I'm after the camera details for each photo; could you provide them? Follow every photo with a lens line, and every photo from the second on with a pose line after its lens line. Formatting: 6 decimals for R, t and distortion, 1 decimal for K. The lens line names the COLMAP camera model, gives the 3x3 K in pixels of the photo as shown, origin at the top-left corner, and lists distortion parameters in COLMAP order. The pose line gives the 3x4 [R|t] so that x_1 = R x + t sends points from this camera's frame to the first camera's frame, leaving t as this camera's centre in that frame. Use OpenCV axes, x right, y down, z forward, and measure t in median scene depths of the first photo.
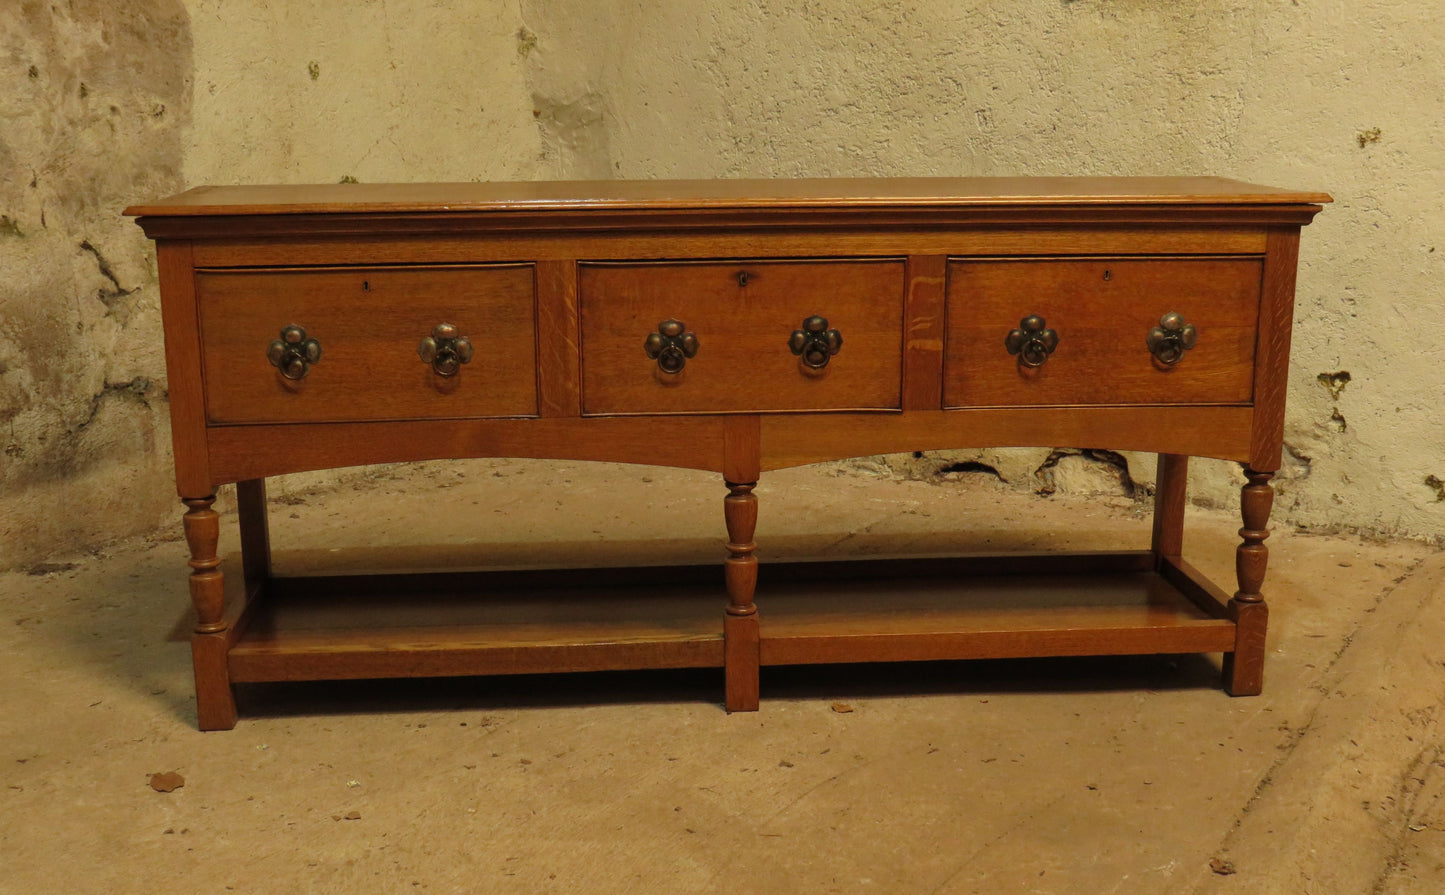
lens RADIAL K [[1719.2, 0, 751.2], [0, 1719.2, 550.2], [0, 0, 1]] dist [-0.051421, 0.000000]
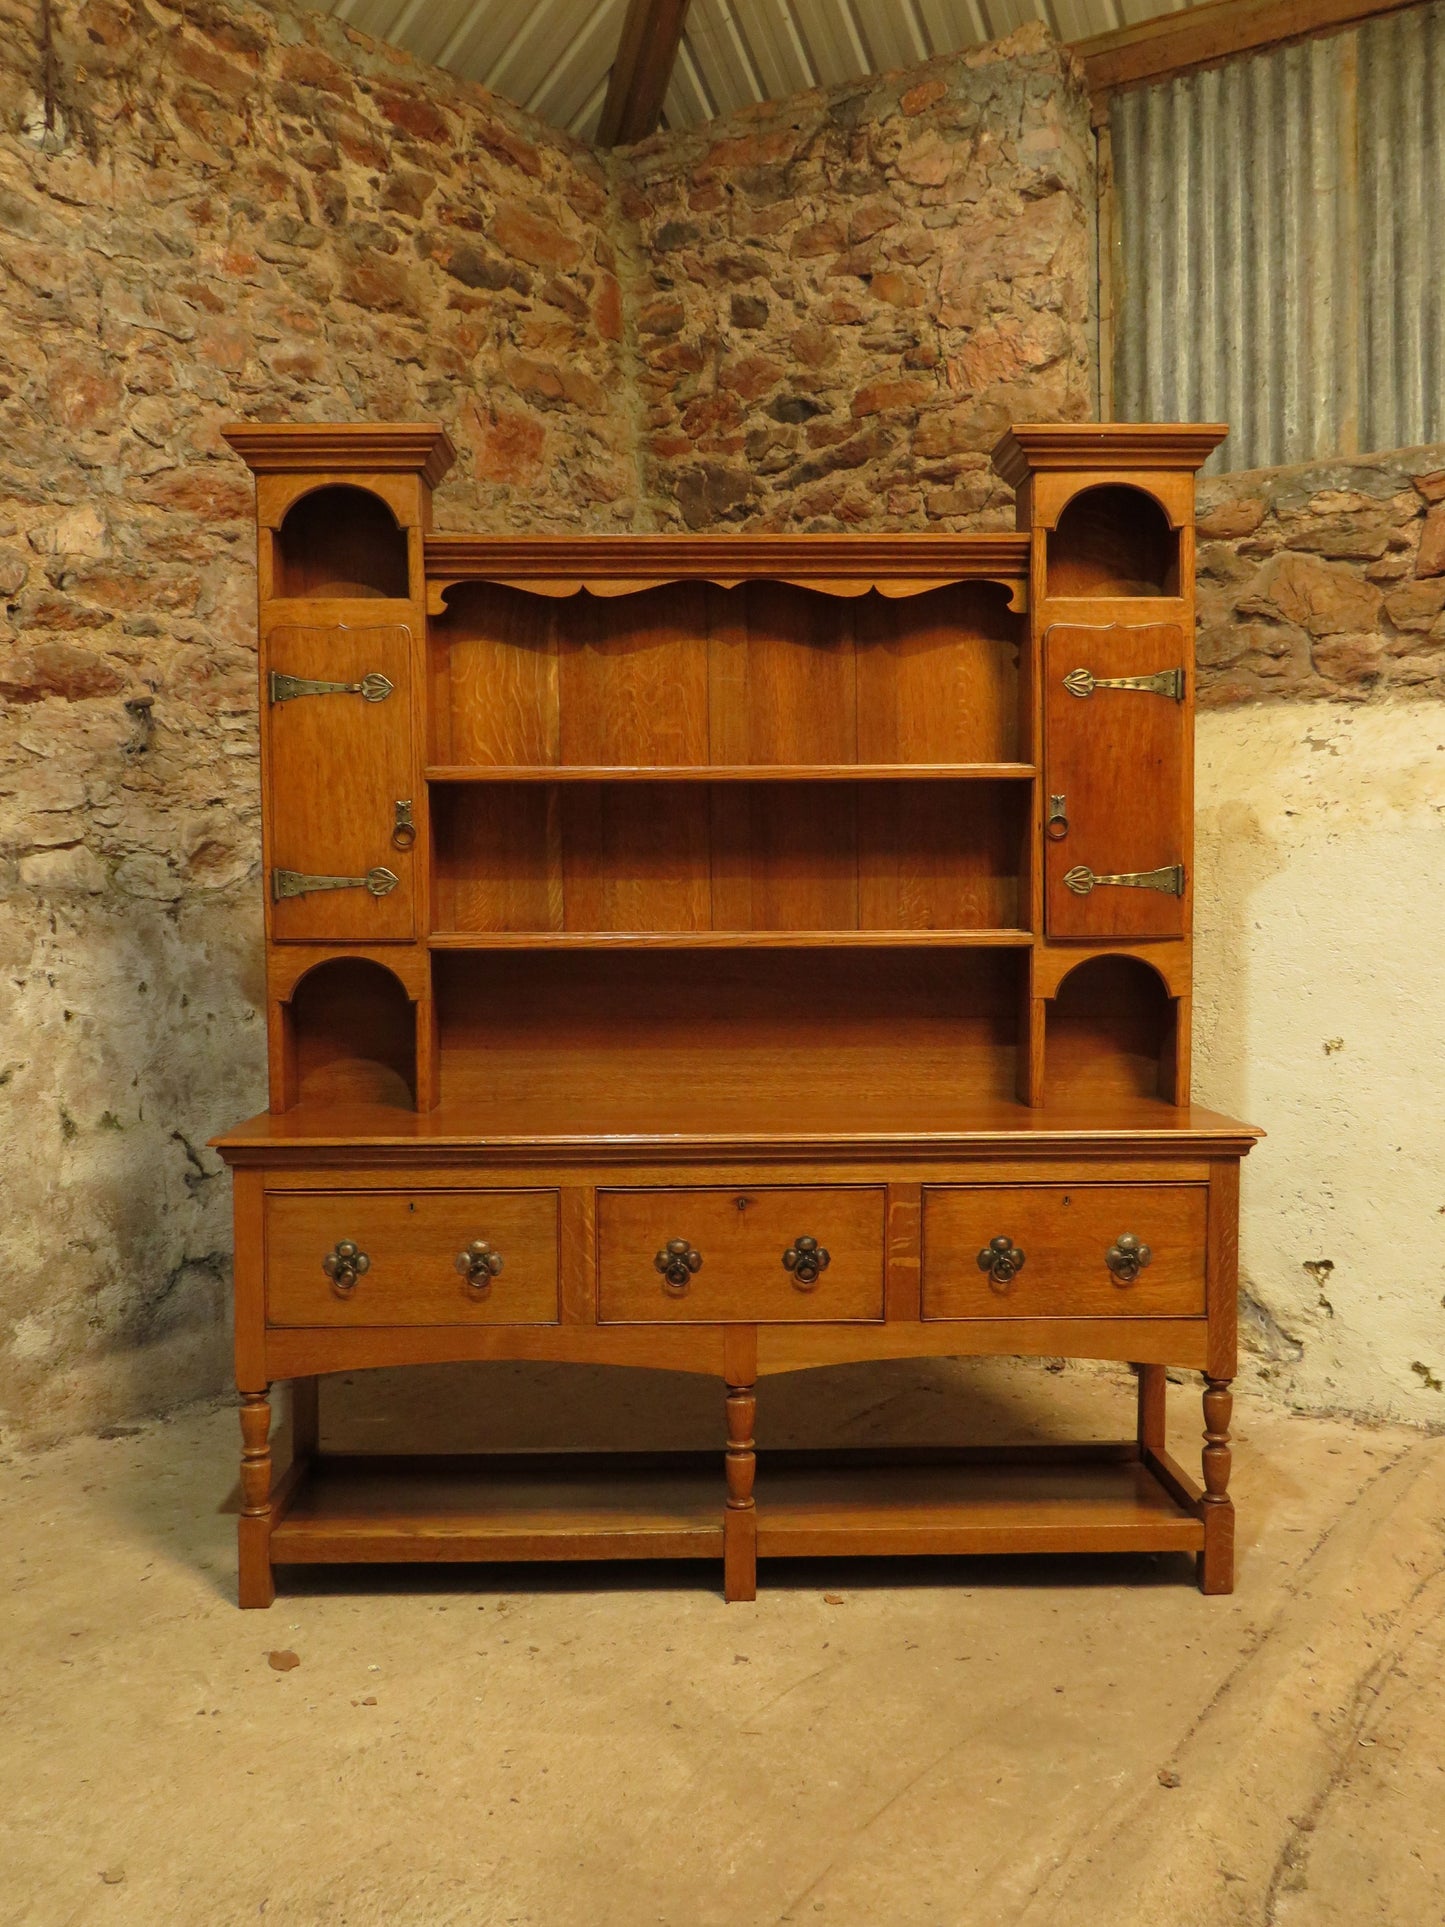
lens RADIAL K [[1711.8, 0, 736.1], [0, 1711.8, 950.0], [0, 0, 1]] dist [-0.038618, 0.023684]
pose [[0.998523, 0.002536, -0.054274, 0.051910], [-0.015269, 0.971753, -0.235504, -0.053441], [0.052143, 0.235985, 0.970357, -0.135135]]
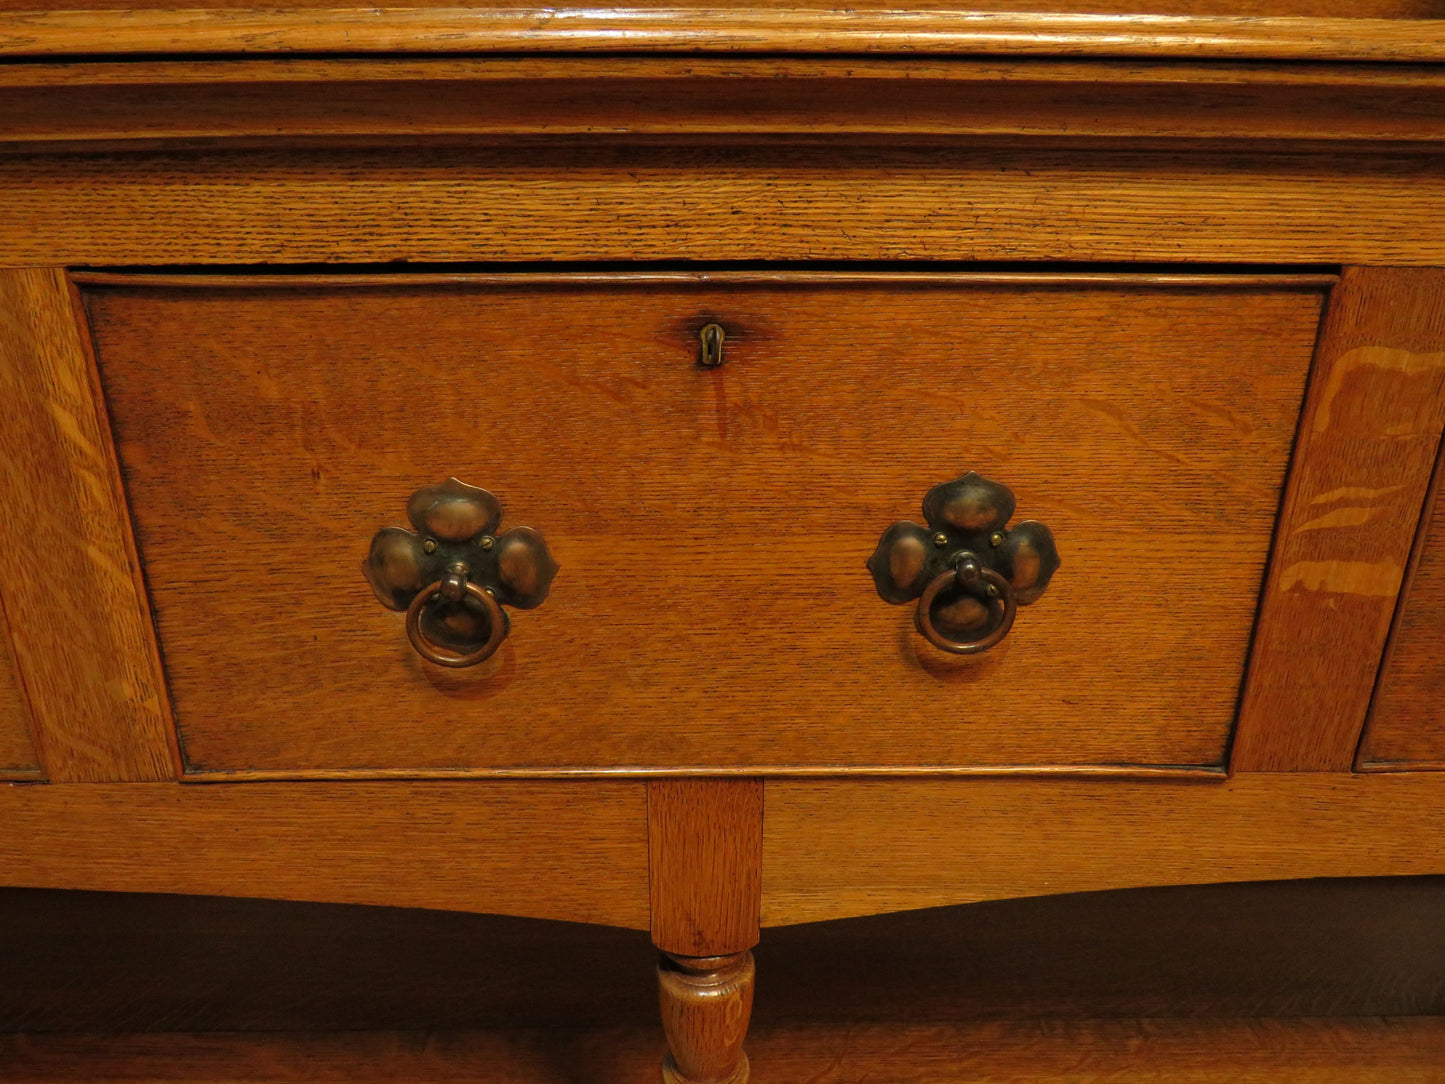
lens RADIAL K [[1163.2, 0, 727.7], [0, 1163.2, 555.5], [0, 0, 1]] dist [-0.015612, -0.008174]
pose [[0.997735, 0.035149, -0.057350, 0.009344], [-0.026685, 0.989479, 0.142191, -0.148761], [0.061744, -0.140339, 0.988176, 0.803771]]
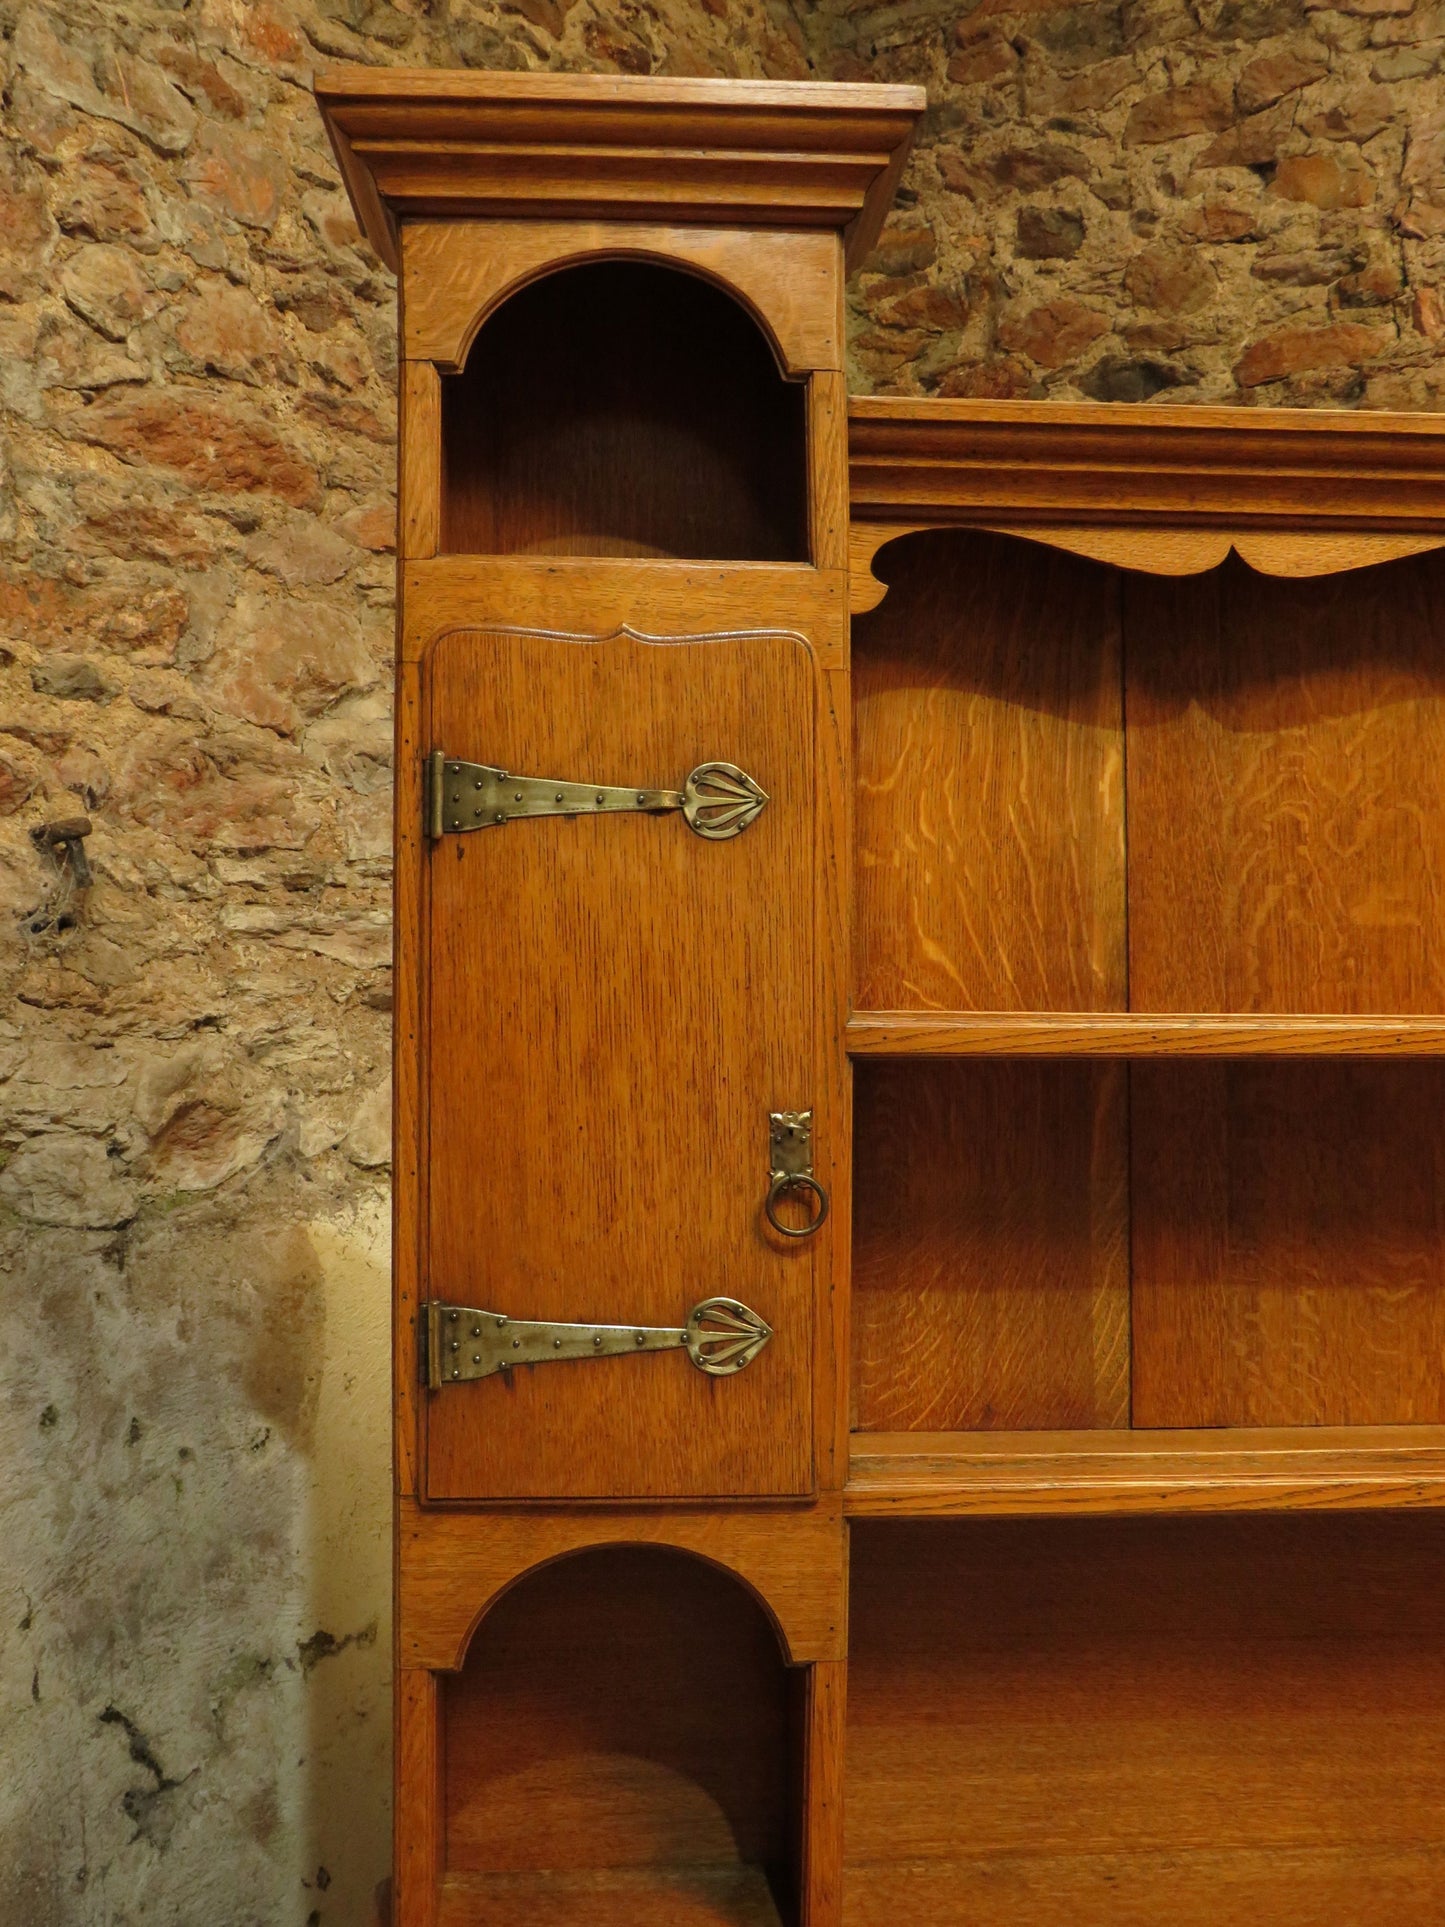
lens RADIAL K [[1711.8, 0, 705.5], [0, 1711.8, 958.9], [0, 0, 1]] dist [-0.038618, 0.023684]
pose [[0.999565, 0.009018, -0.028073, -0.258032], [-0.017143, 0.952376, -0.304445, -0.340665], [0.023991, 0.304794, 0.952116, 0.571580]]
